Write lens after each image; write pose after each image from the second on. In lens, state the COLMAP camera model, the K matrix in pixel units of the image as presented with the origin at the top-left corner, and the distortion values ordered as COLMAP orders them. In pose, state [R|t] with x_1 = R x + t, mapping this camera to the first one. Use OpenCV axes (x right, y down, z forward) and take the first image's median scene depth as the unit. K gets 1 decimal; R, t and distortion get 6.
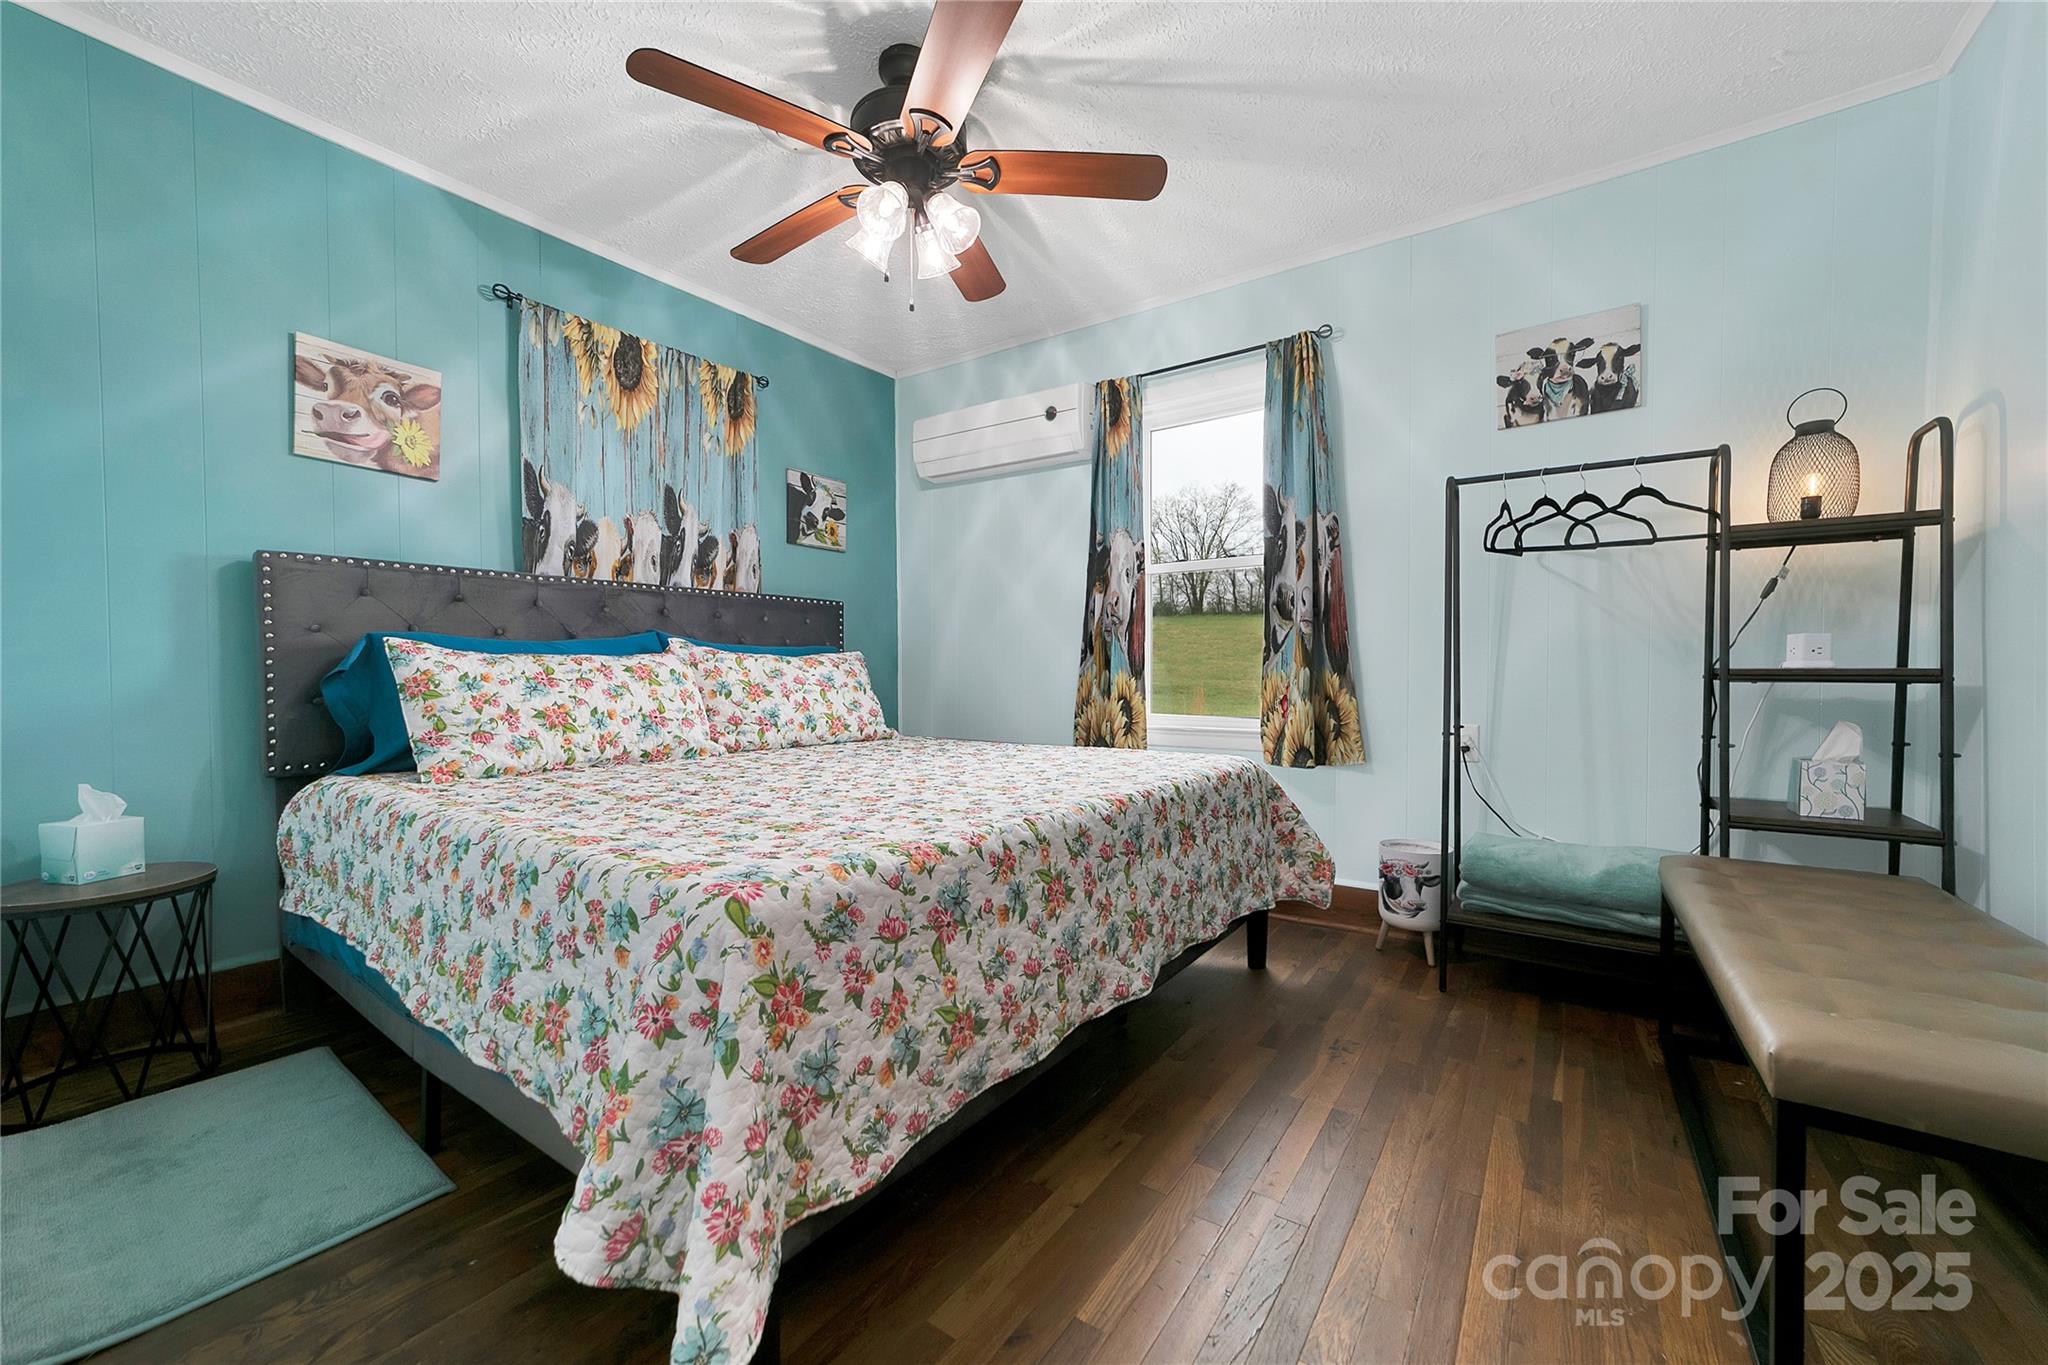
lens RADIAL K [[834.6, 0, 1008.6], [0, 834.6, 652.1], [0, 0, 1]] dist [-0.017905, 0.010097]
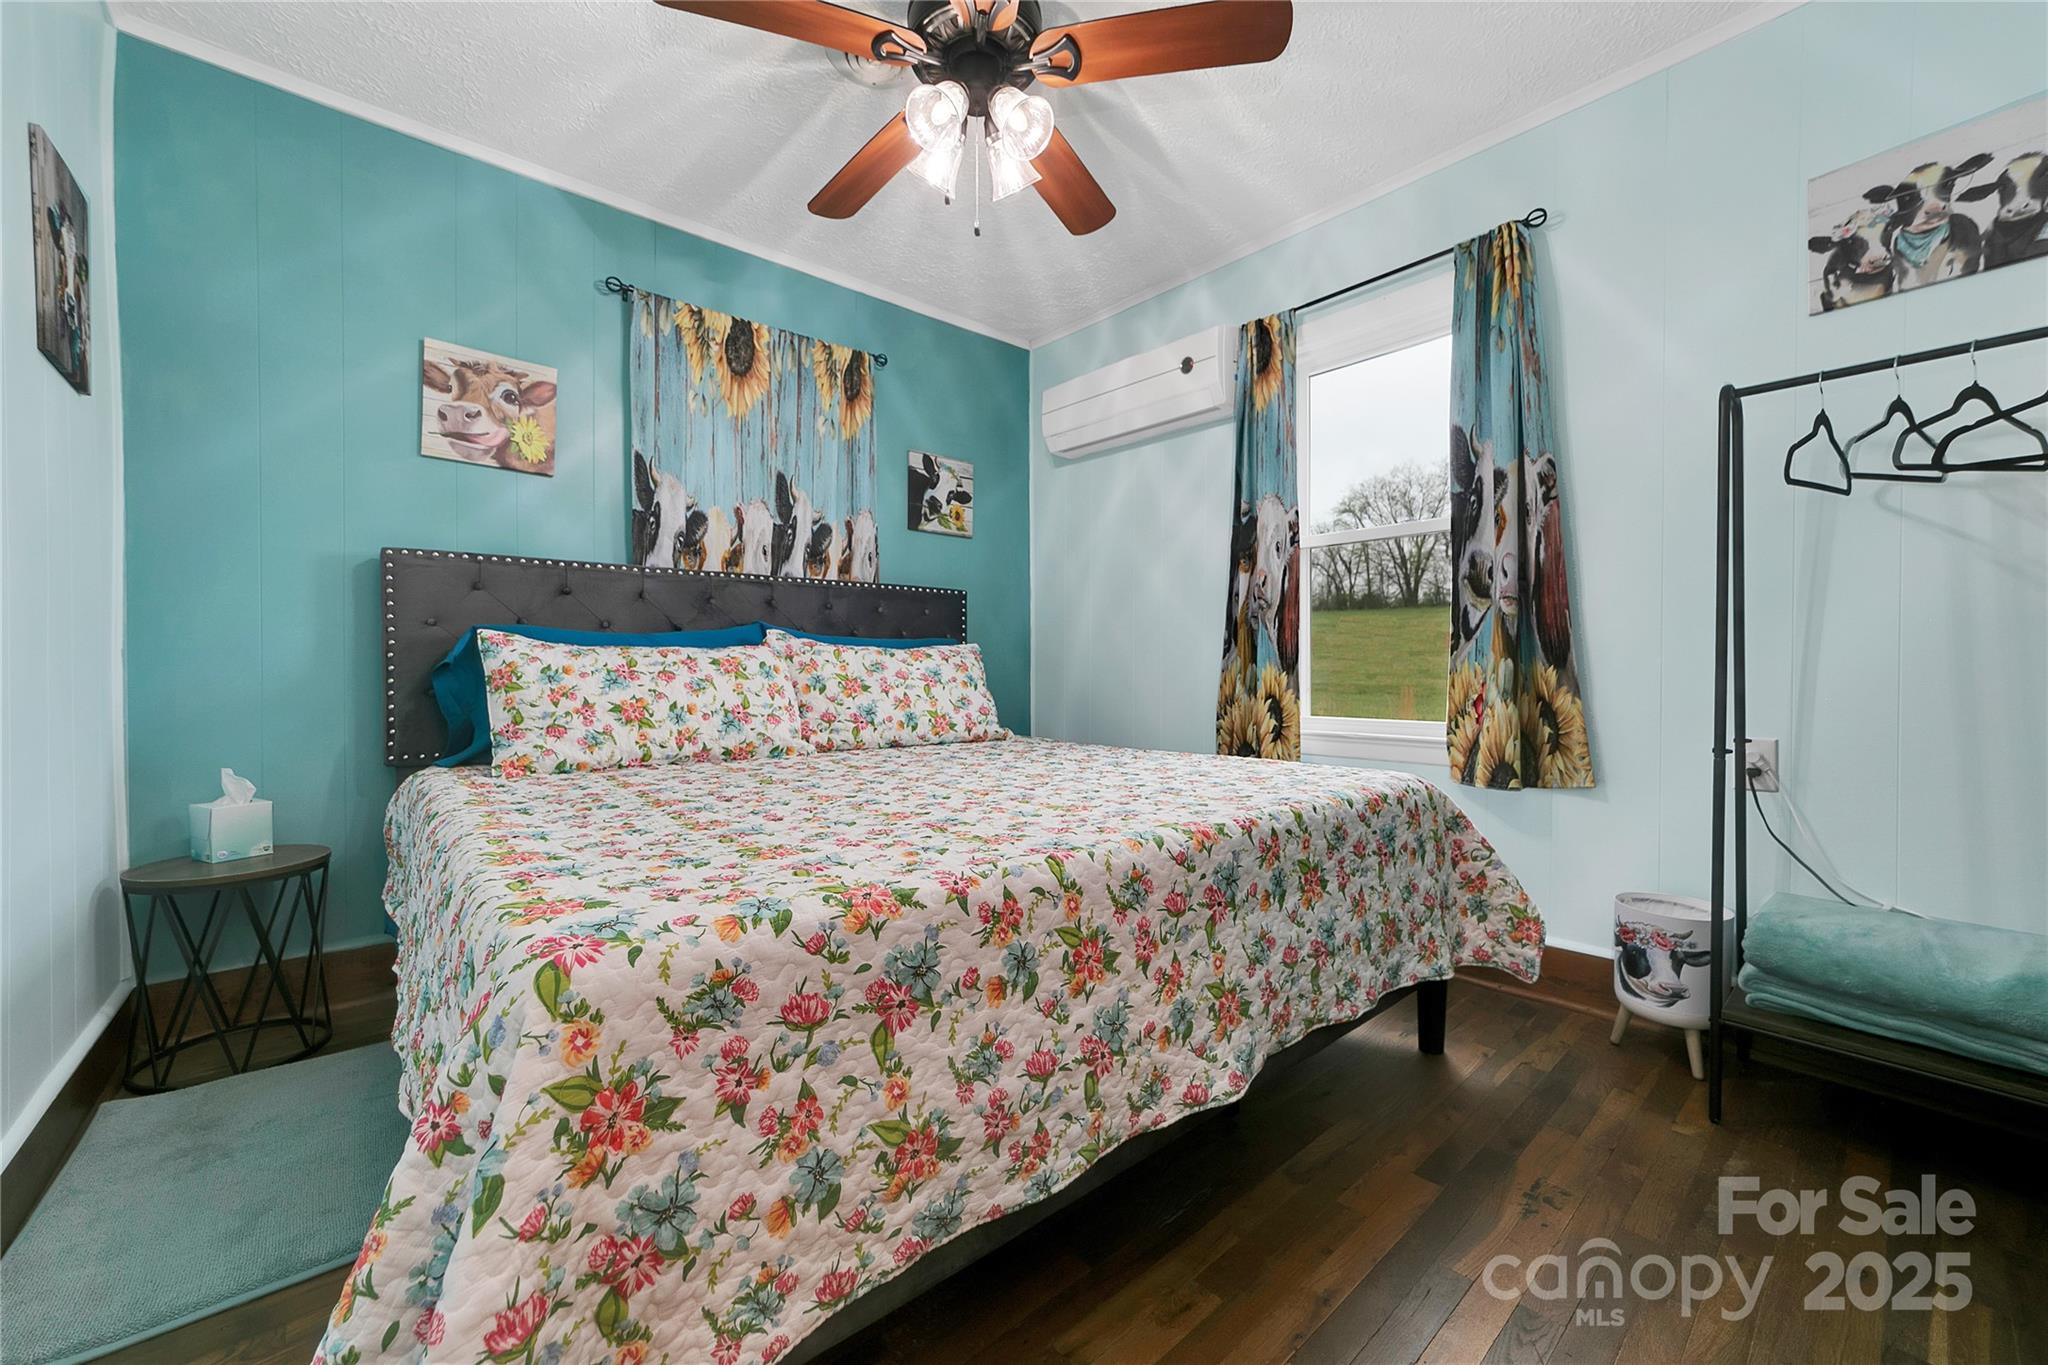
lens RADIAL K [[834.6, 0, 1008.6], [0, 834.6, 652.1], [0, 0, 1]] dist [-0.017905, 0.010097]
pose [[0.972078, -0.004104, -0.234621, 0.095147], [0.004579, 0.999988, 0.001478, 0.009949], [0.234612, -0.002511, 0.972086, 0.159983]]
